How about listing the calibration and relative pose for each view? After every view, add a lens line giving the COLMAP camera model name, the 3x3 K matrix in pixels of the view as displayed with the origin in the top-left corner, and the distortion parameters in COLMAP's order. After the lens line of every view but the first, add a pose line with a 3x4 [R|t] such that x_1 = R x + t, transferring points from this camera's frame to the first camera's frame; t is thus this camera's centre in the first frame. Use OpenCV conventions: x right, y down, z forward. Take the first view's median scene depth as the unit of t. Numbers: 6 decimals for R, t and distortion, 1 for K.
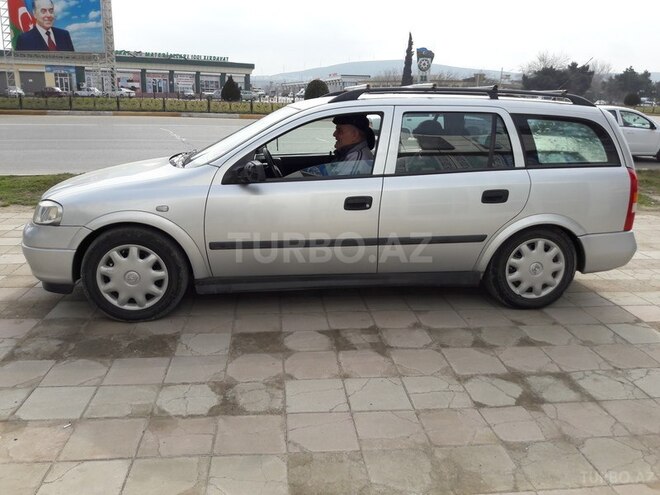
lens RADIAL K [[542.8, 0, 330.0], [0, 542.8, 247.5], [0, 0, 1]] dist [-0.013850, -0.009681]
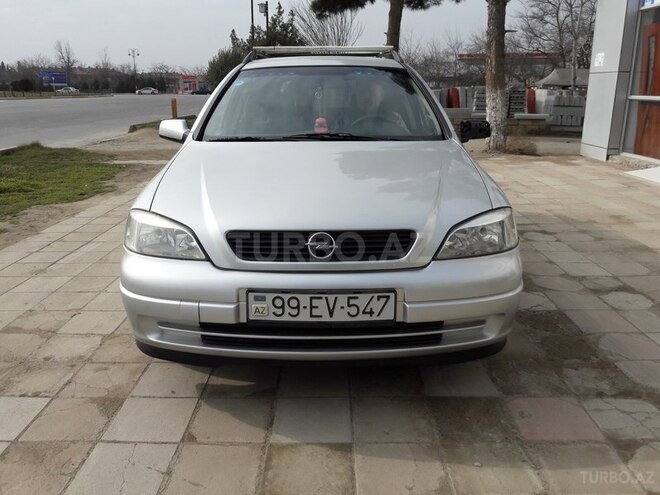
lens RADIAL K [[542.8, 0, 330.0], [0, 542.8, 247.5], [0, 0, 1]] dist [-0.013850, -0.009681]
pose [[0.126946, -0.301044, 0.945123, -1.421293], [0.261211, 0.929345, 0.260933, -0.325026], [-0.956898, 0.213752, 0.196612, 1.317528]]
